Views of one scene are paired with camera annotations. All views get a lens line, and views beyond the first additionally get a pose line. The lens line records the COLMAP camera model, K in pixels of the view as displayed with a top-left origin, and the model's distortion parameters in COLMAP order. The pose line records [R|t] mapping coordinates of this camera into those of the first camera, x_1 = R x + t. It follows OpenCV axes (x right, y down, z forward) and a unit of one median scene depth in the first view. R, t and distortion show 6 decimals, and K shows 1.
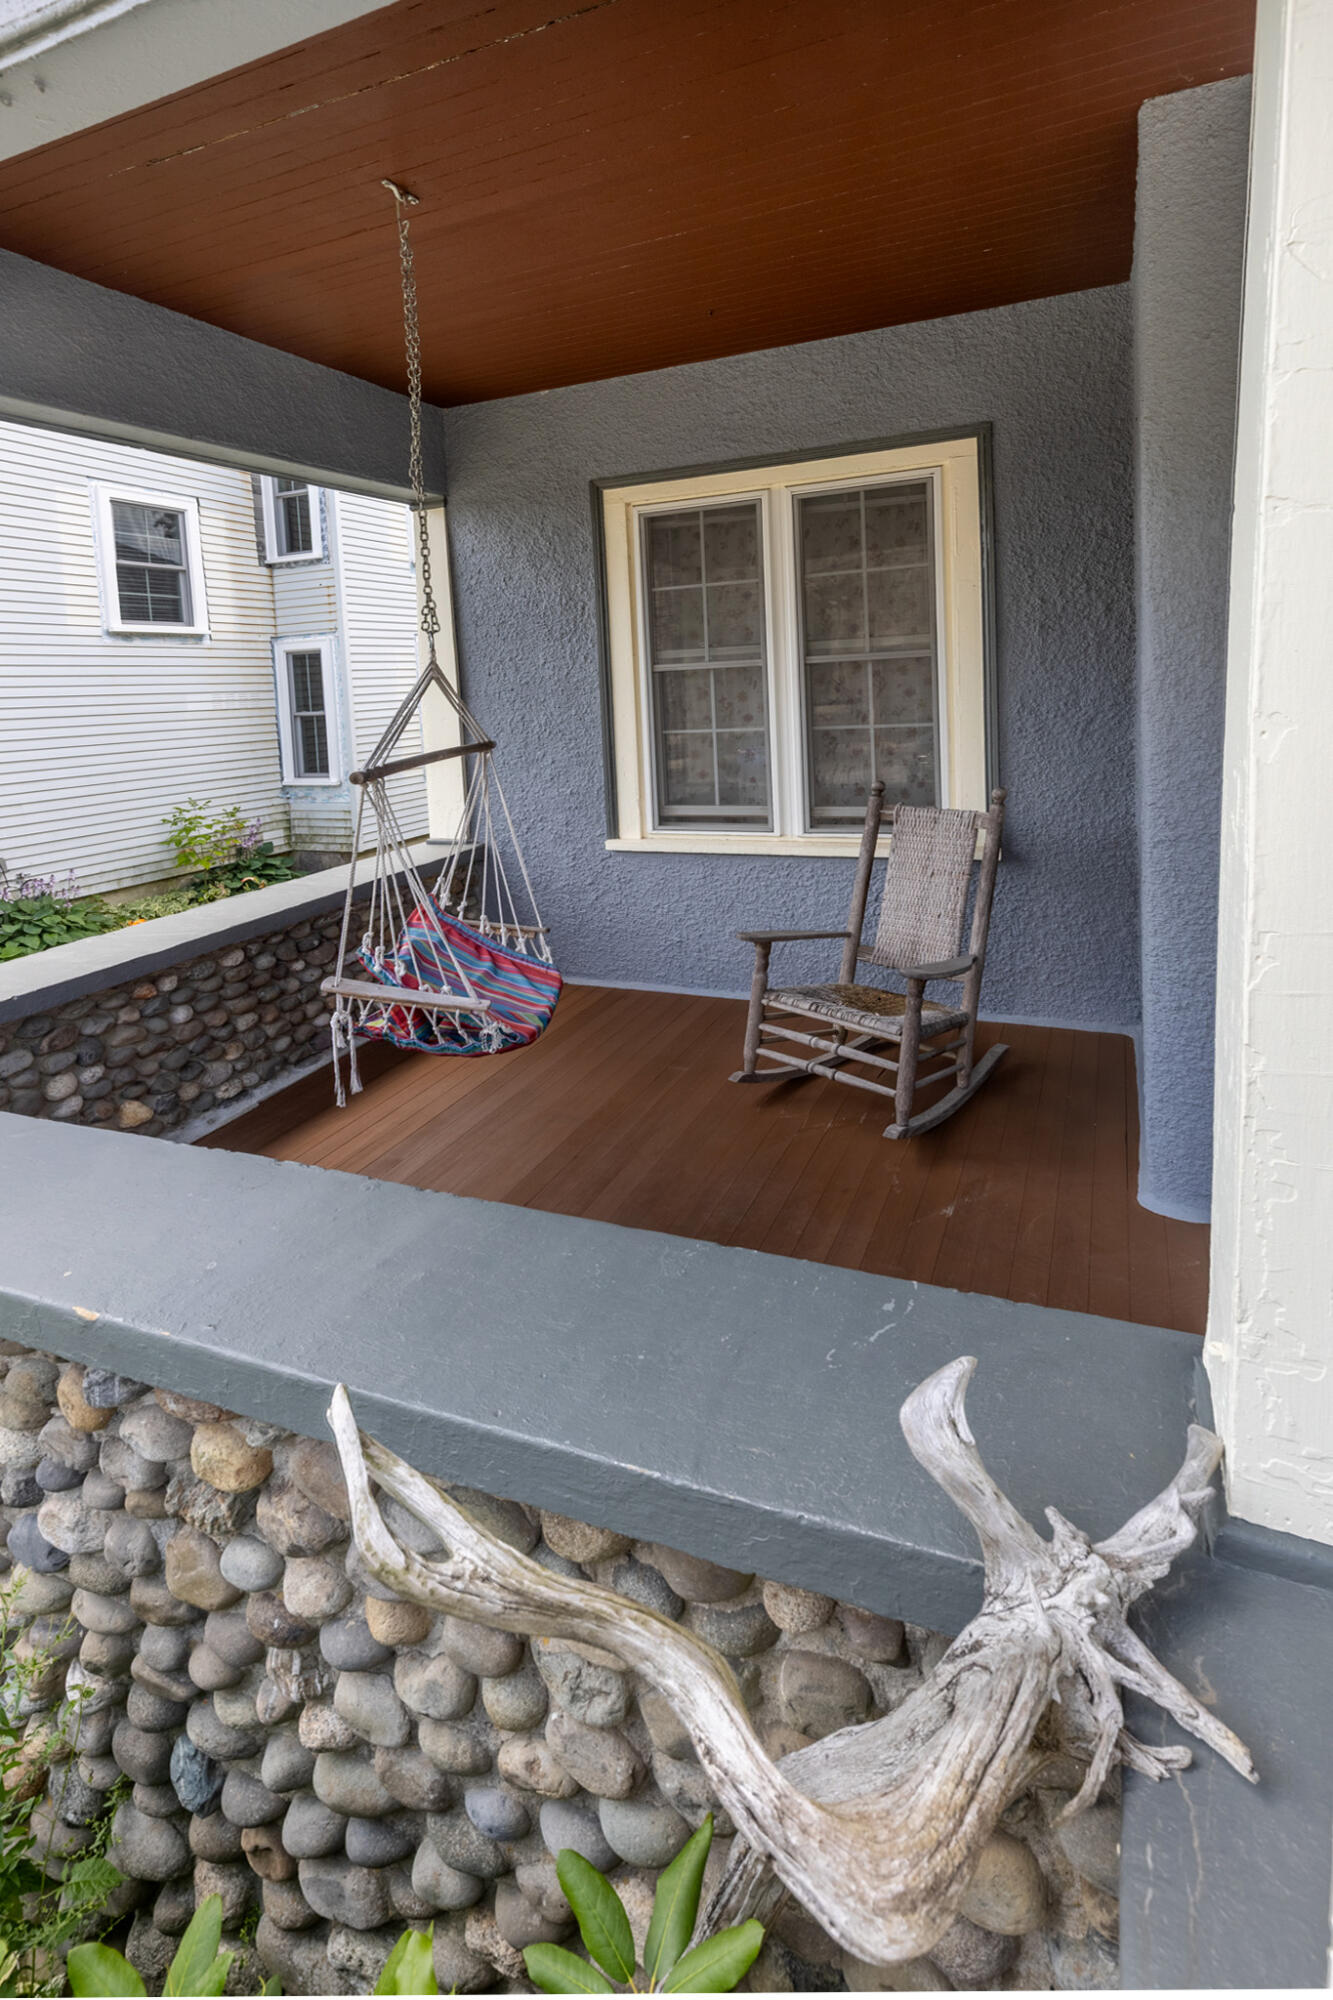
lens RADIAL K [[905.3, 0, 711.8], [0, 905.3, 750.3], [0, 0, 1]] dist [0.004399, 0.000149]
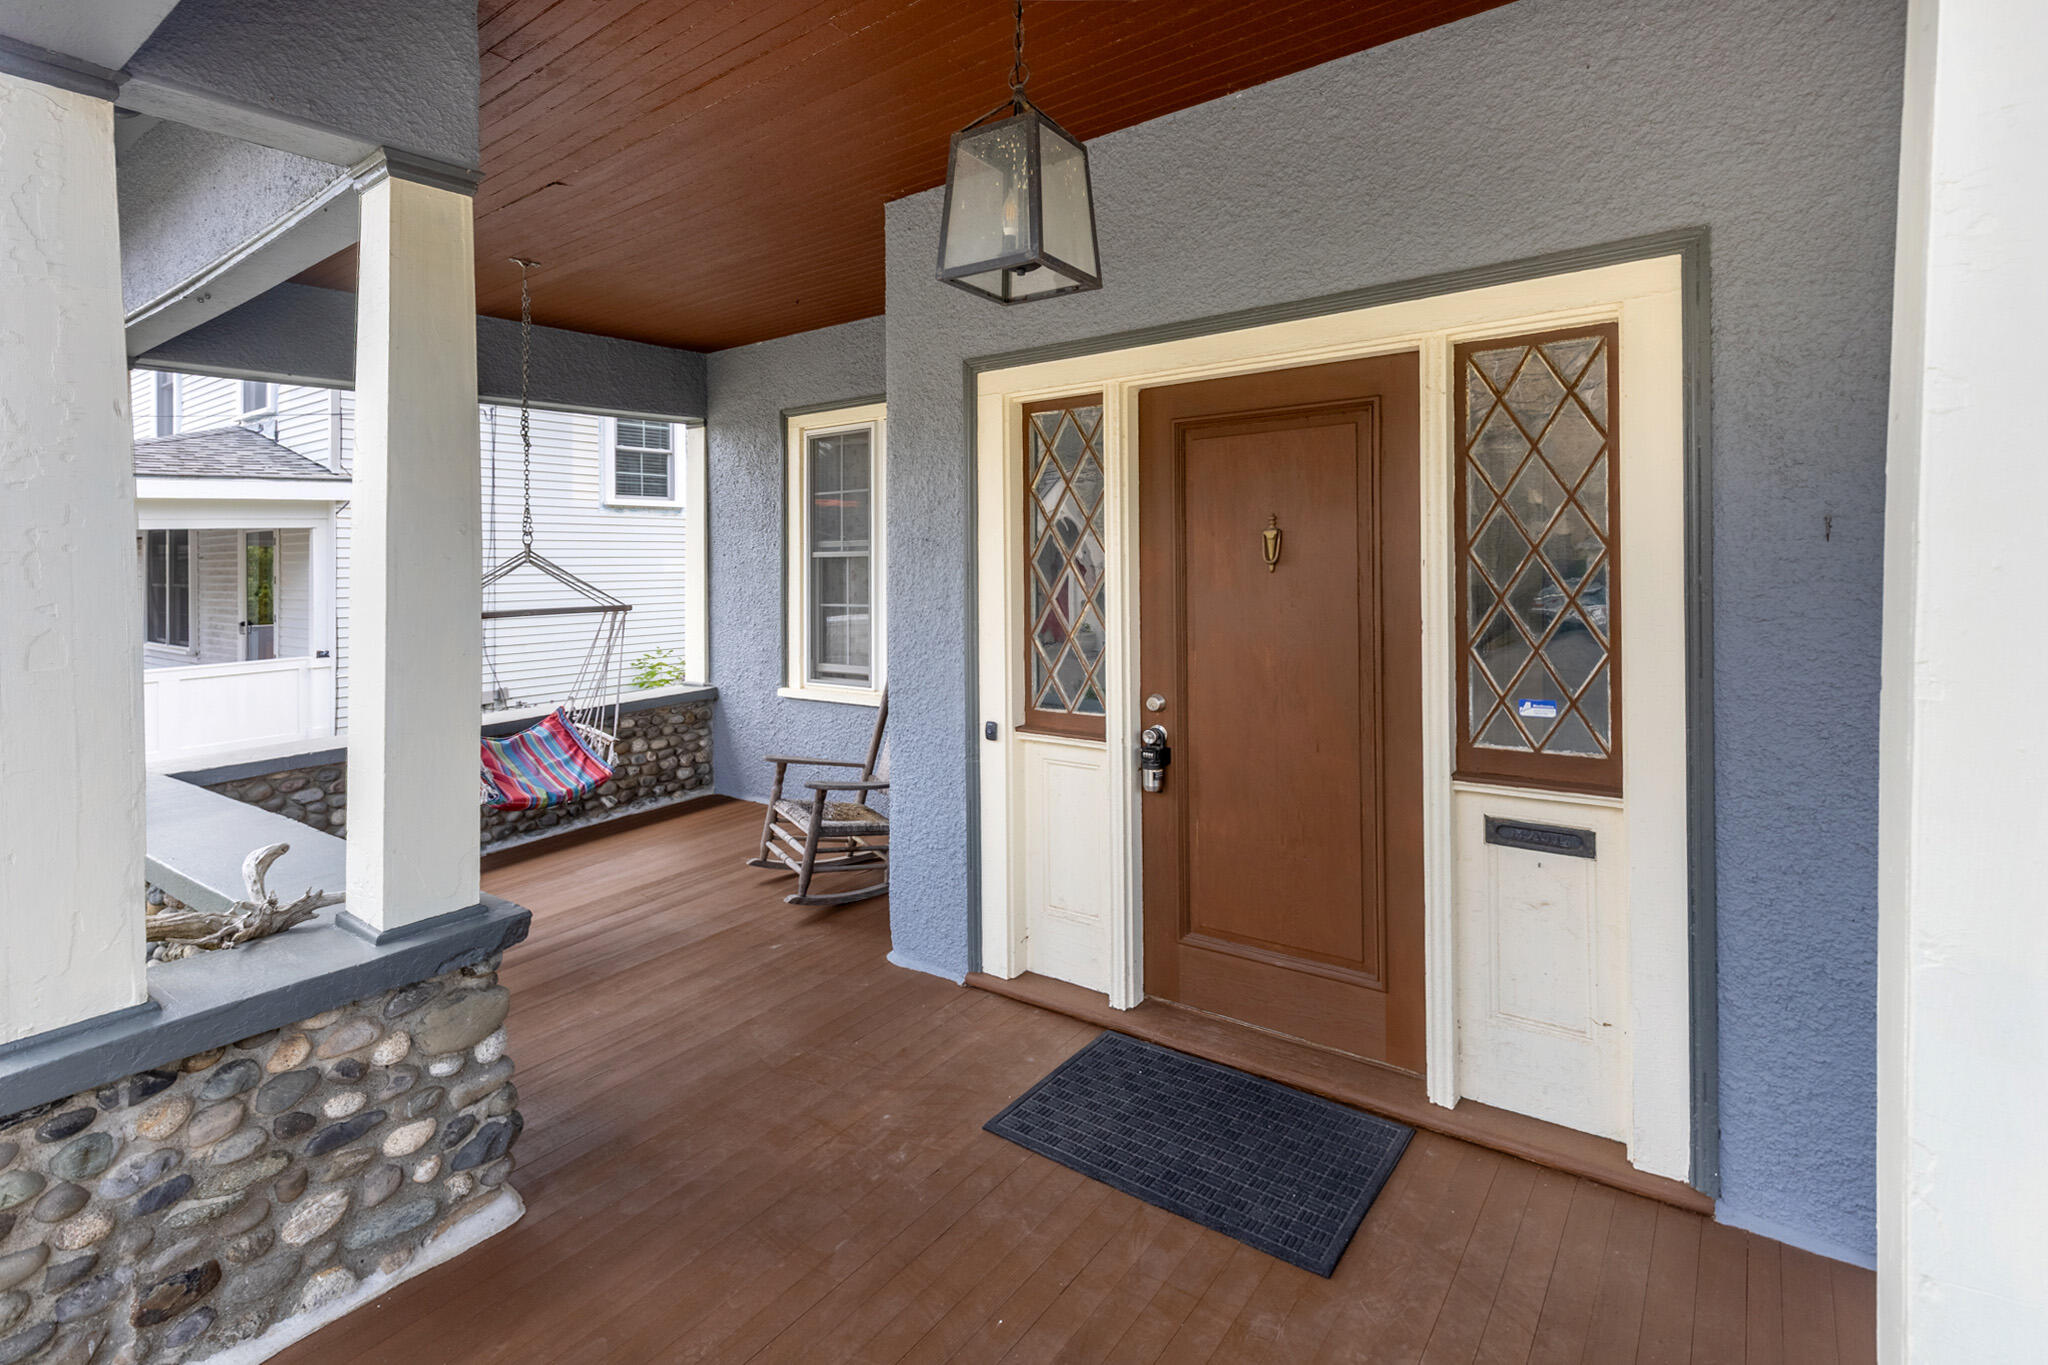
lens RADIAL K [[924.0, 0, 992.1], [0, 924.0, 559.2], [0, 0, 1]] dist [0.005301, -0.001461]
pose [[0.968620, 0.026986, -0.247076, 0.489062], [-0.044041, 0.996993, -0.063765, -0.011850], [0.244612, 0.072645, 0.966896, -0.194077]]
